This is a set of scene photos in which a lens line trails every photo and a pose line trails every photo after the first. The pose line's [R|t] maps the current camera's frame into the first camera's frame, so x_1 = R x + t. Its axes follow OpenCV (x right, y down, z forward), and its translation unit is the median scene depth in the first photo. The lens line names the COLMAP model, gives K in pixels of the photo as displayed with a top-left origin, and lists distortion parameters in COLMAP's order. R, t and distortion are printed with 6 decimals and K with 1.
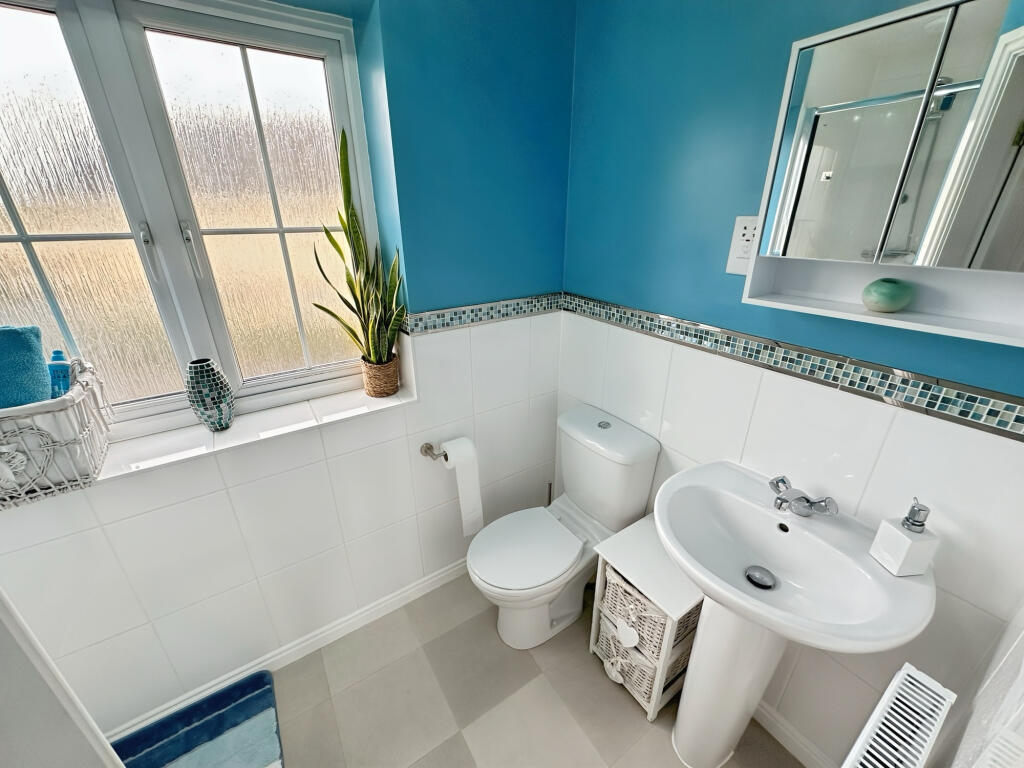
lens RADIAL K [[405.8, 0, 509.9], [0, 405.8, 380.2], [0, 0, 1]] dist [-0.008233, 0.000107]
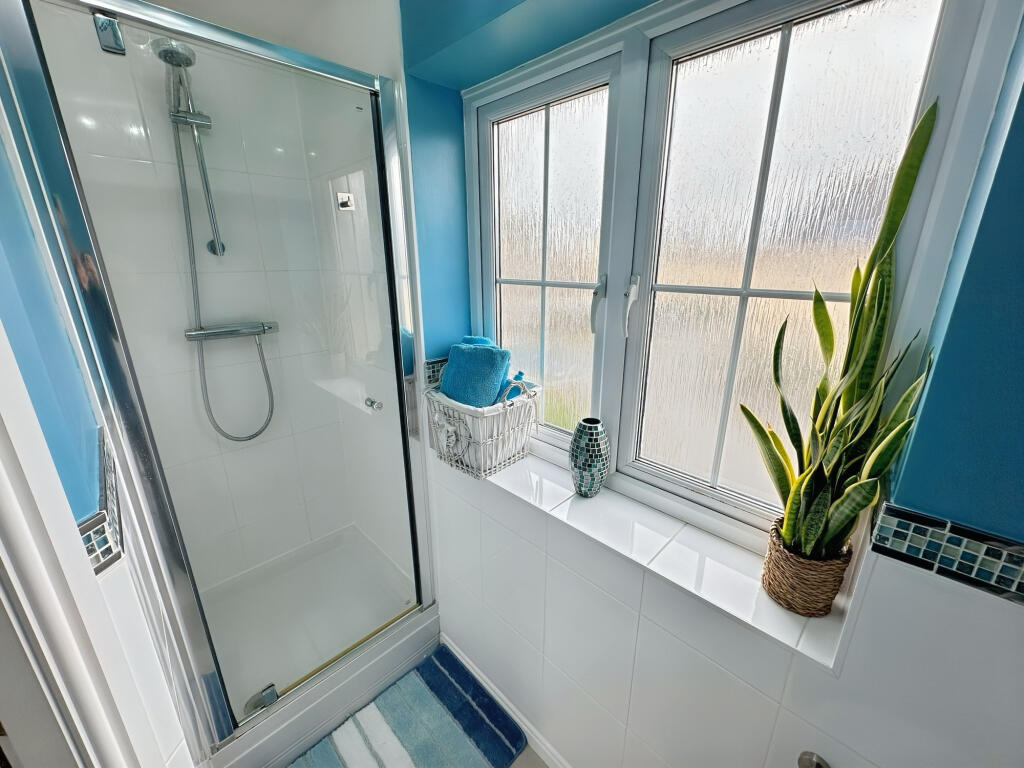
lens RADIAL K [[405.8, 0, 509.9], [0, 405.8, 387.5], [0, 0, 1]] dist [-0.008233, 0.000107]
pose [[0.176769, 0.287473, -0.941335, 0.045781], [-0.379934, 0.902199, 0.204175, -0.229484], [0.907966, 0.321553, 0.268702, 0.546649]]
